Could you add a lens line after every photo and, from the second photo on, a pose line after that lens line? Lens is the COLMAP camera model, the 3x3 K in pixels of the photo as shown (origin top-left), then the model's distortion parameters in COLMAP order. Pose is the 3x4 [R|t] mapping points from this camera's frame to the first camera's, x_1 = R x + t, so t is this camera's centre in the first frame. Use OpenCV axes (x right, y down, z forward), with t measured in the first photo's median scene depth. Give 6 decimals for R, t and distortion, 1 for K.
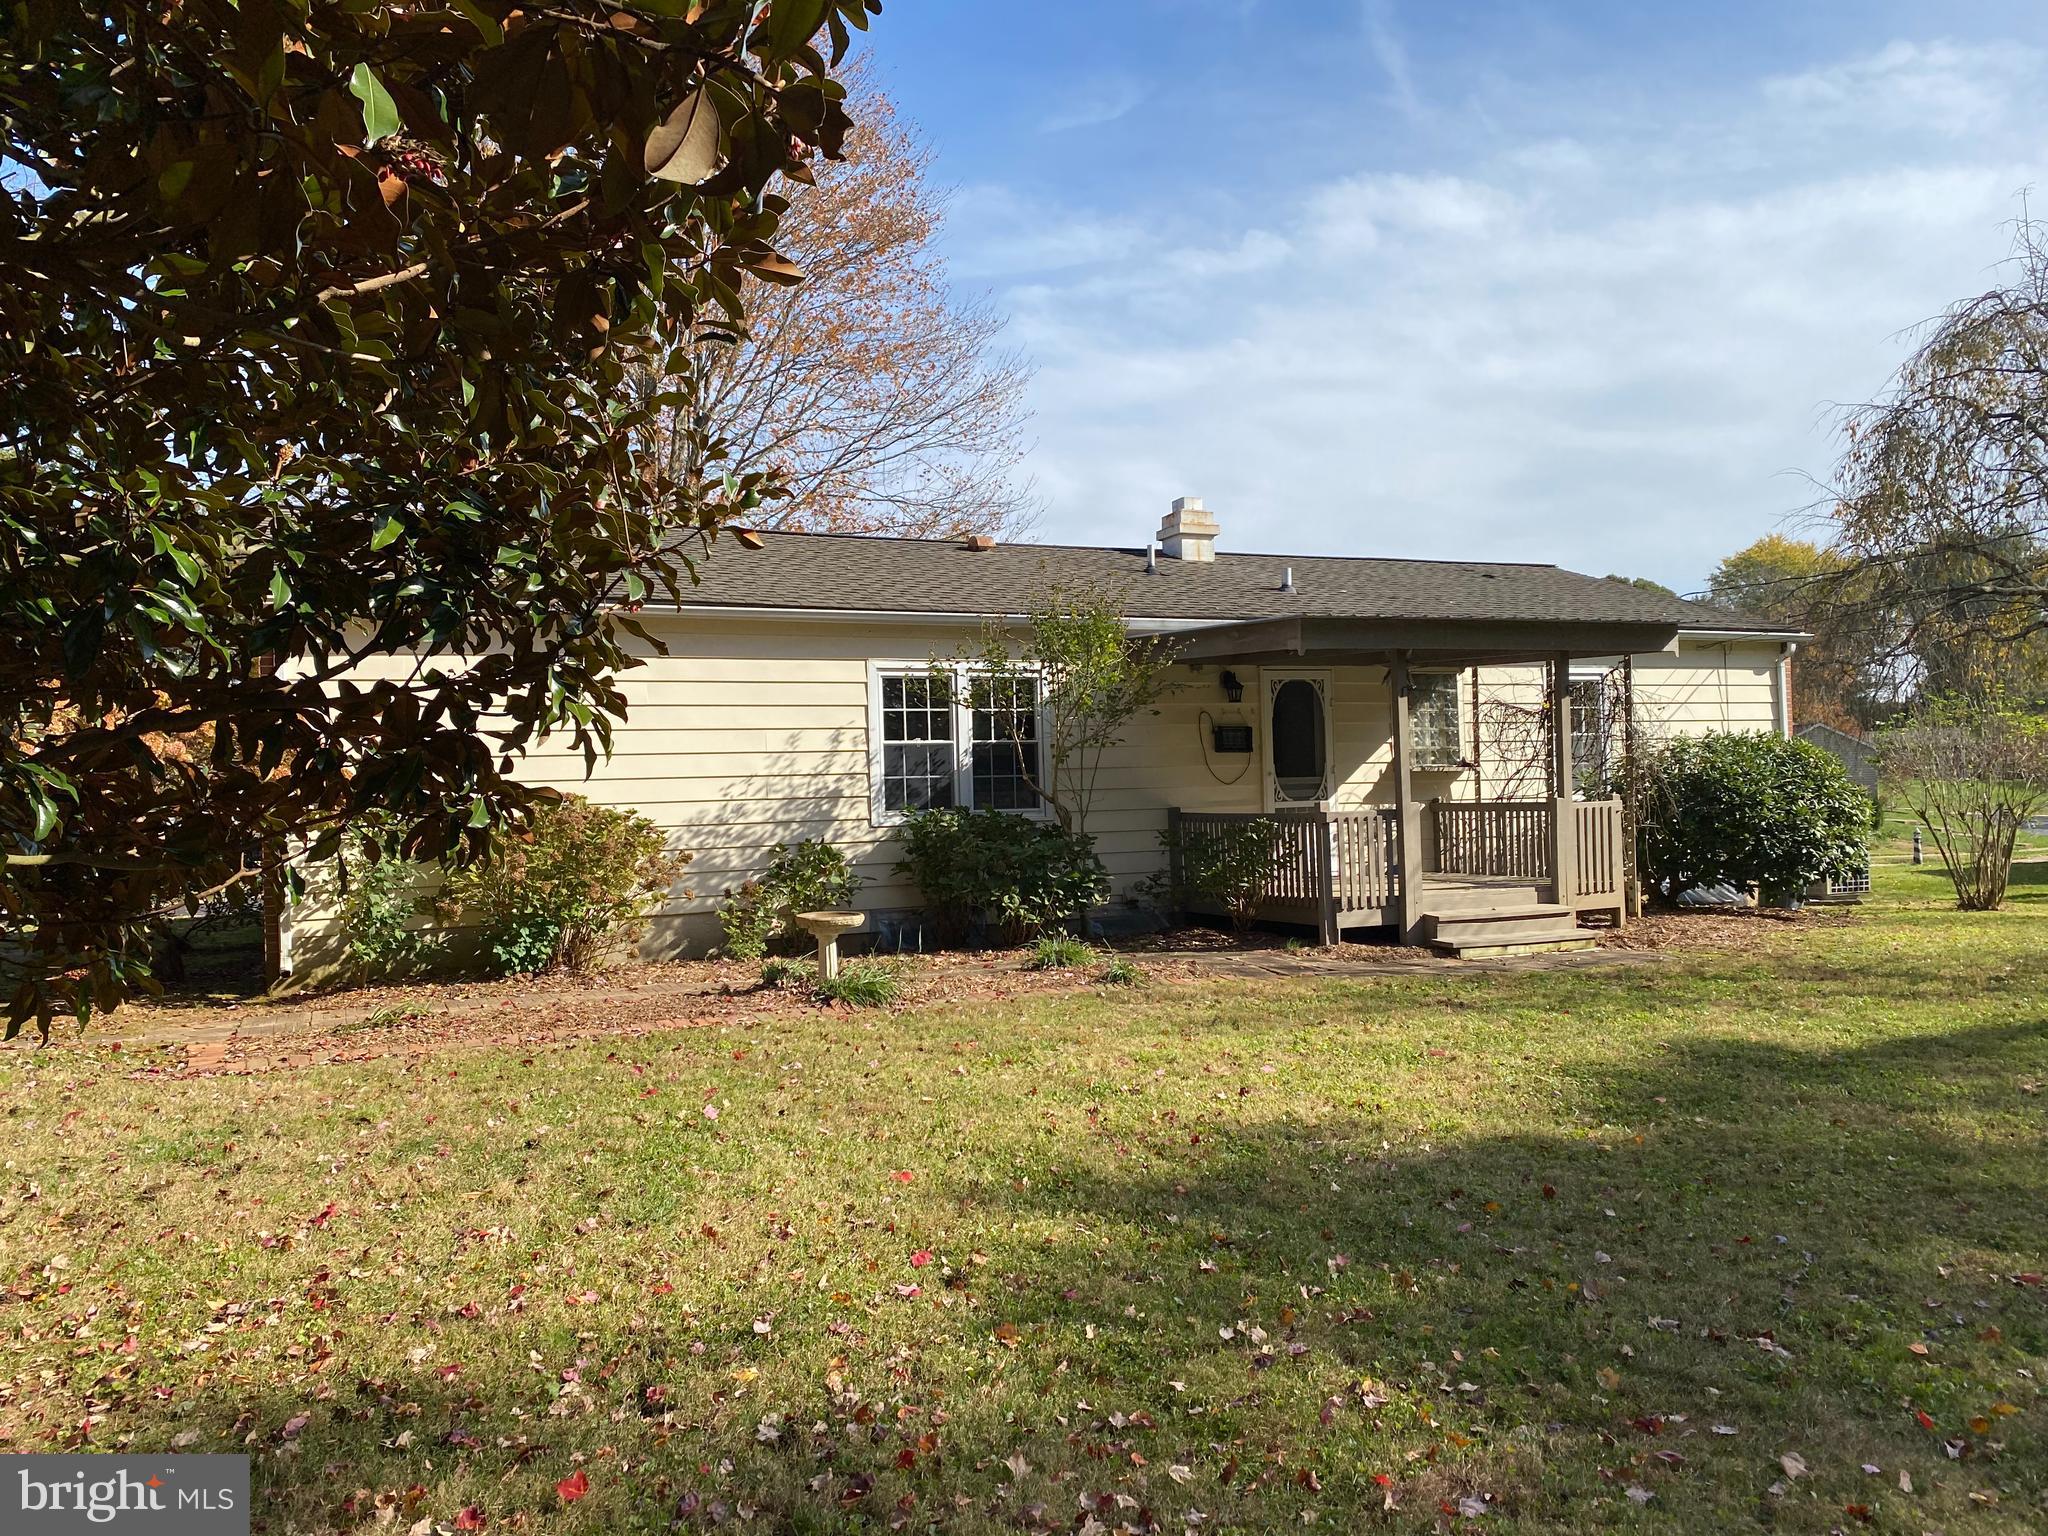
lens RADIAL K [[1583.1, 0, 995.7], [0, 1583.1, 768.1], [0, 0, 1]] dist [0.093551, -0.165557]
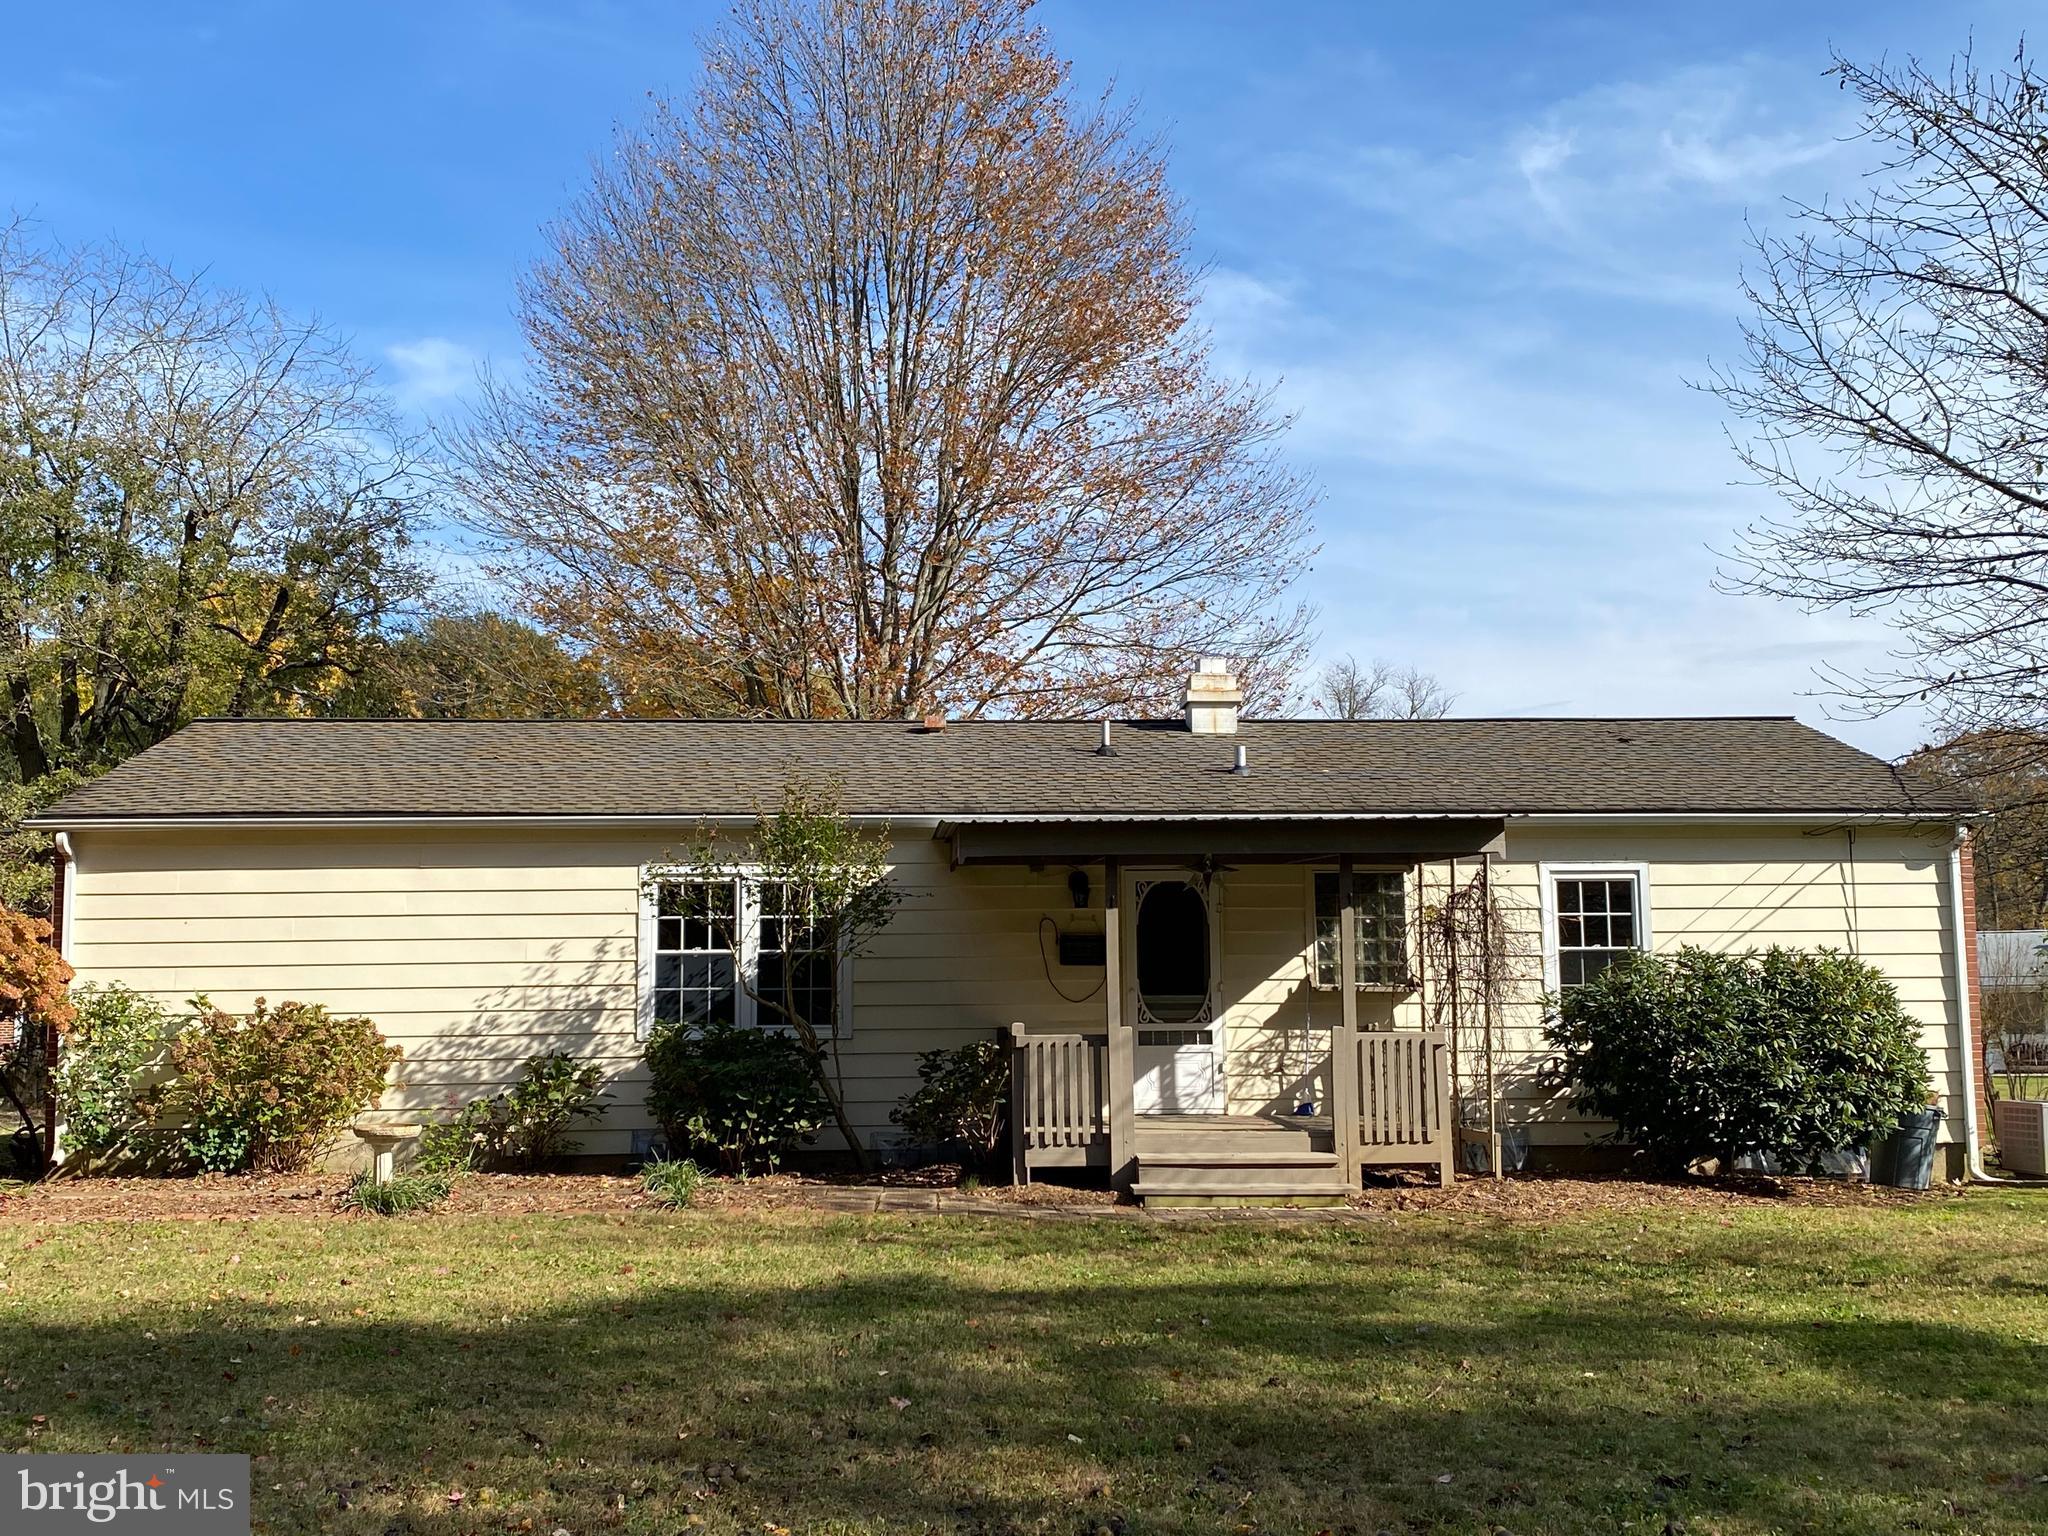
lens RADIAL K [[2210.7, 0, 1024.0], [0, 2210.7, 768.0], [0, 0, 1]] dist [0.301421, -1.401279]
pose [[0.933089, -0.019046, -0.359142, 0.622028], [-0.011891, 0.996417, -0.083734, -0.017105], [0.359450, 0.082402, 0.929519, -0.173389]]
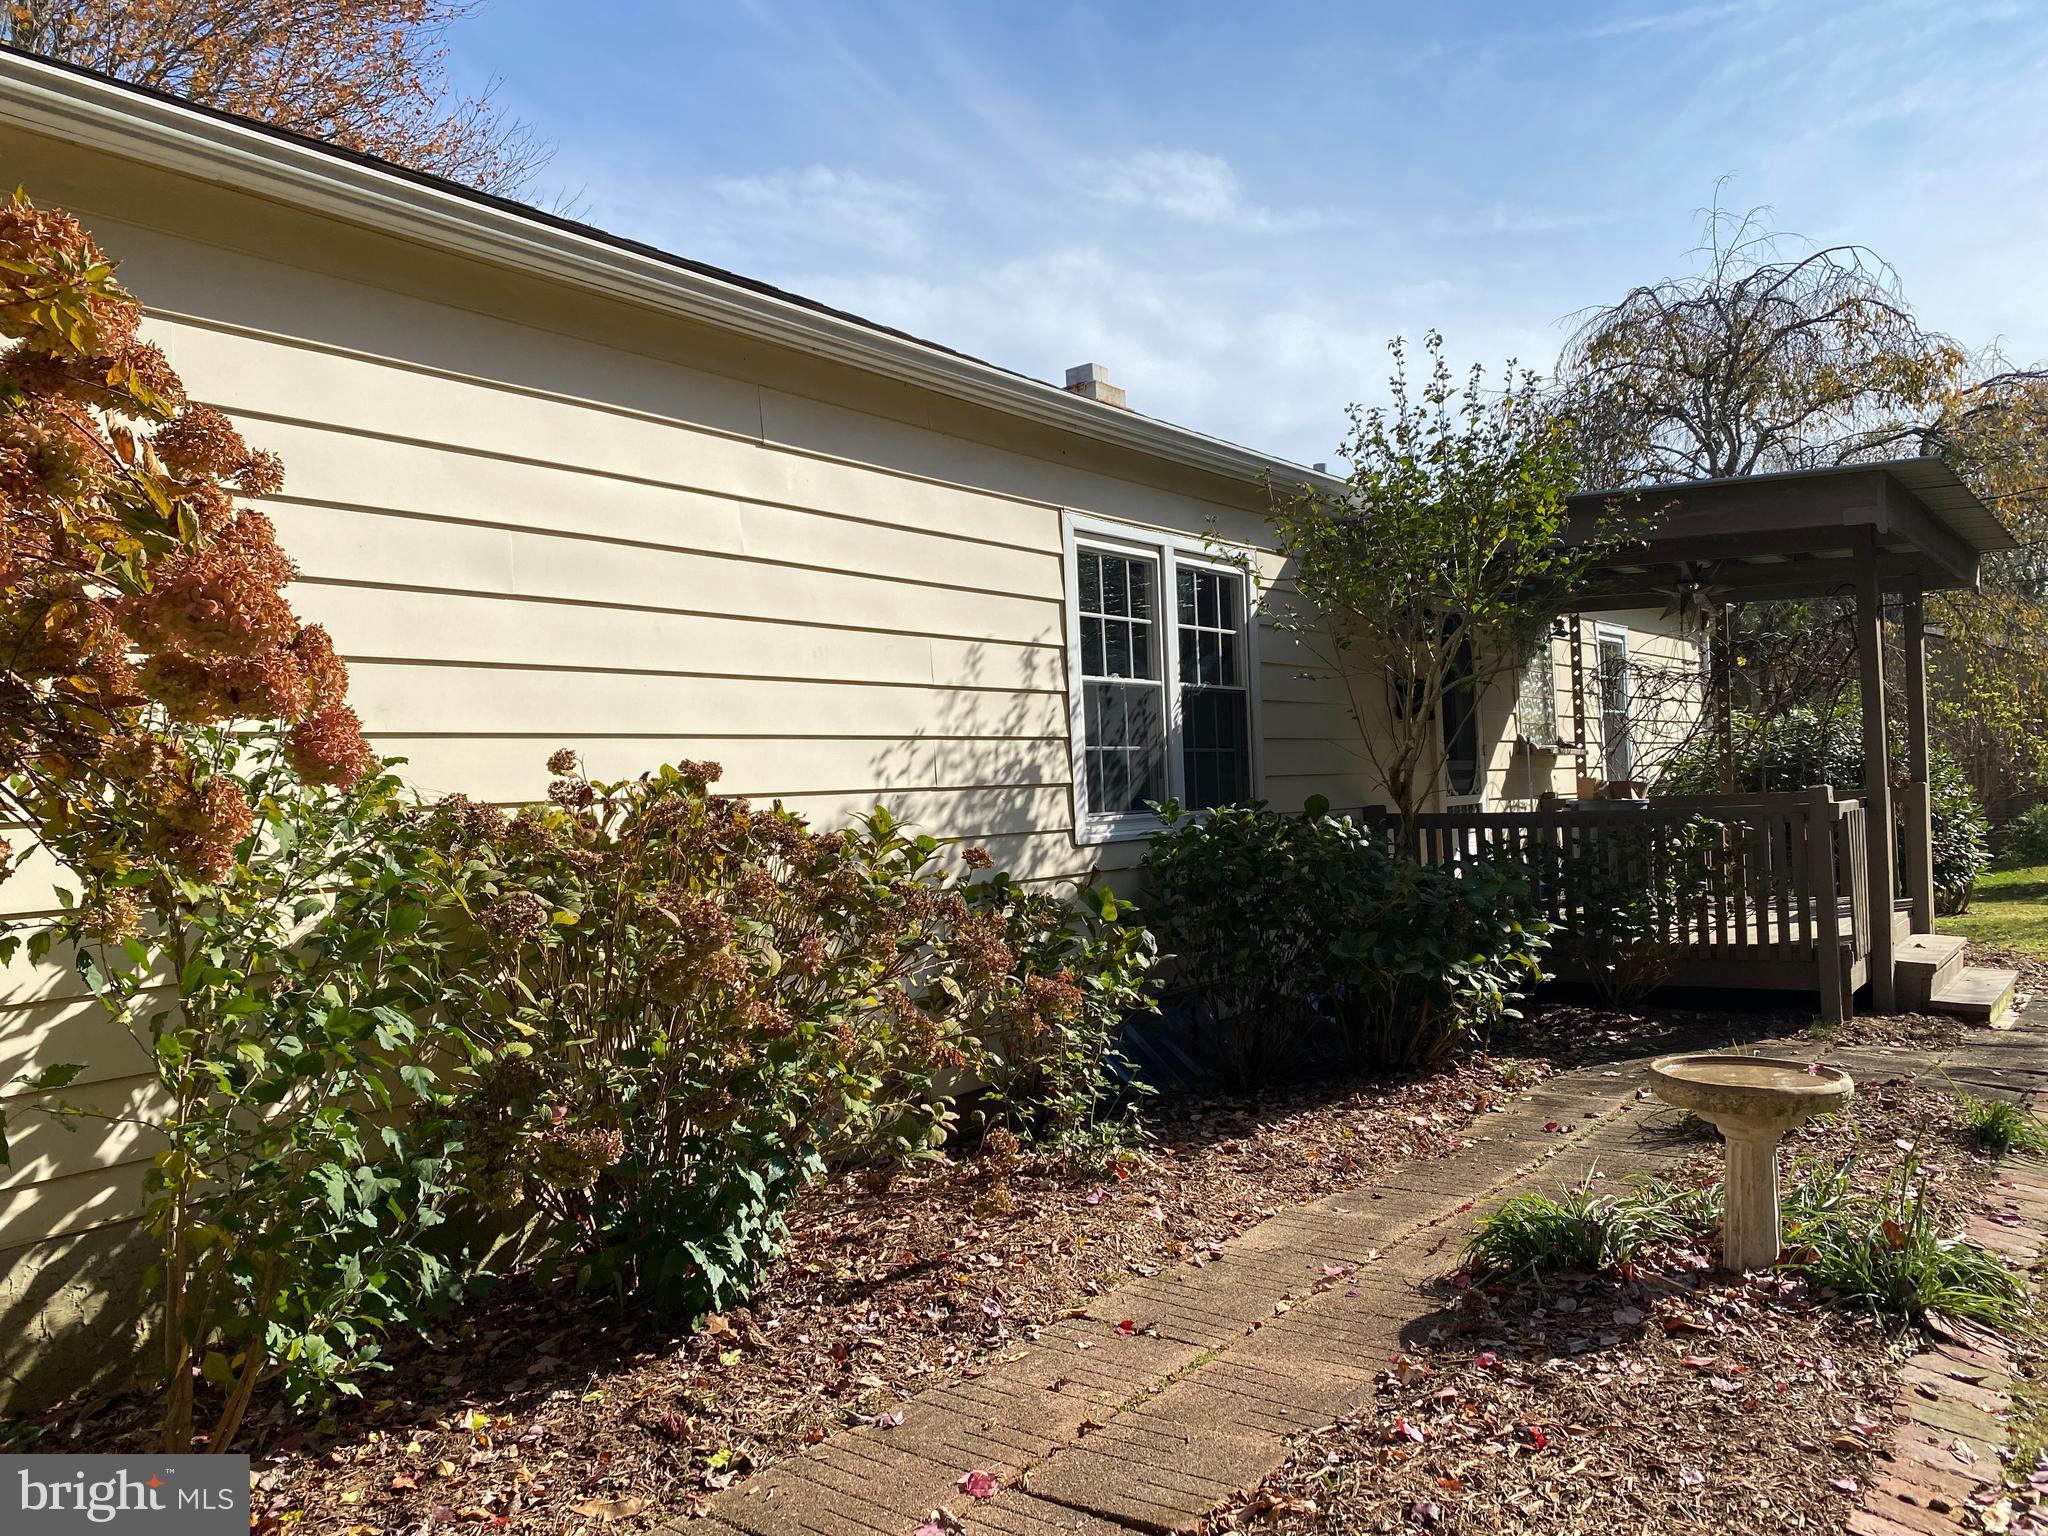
lens RADIAL K [[1583.1, 0, 995.7], [0, 1583.1, 768.1], [0, 0, 1]] dist [0.093551, -0.165557]
pose [[0.870452, 0.006246, 0.492214, -0.349402], [0.002077, 0.999864, -0.016360, 0.021668], [-0.492250, 0.015263, 0.870320, 0.574140]]
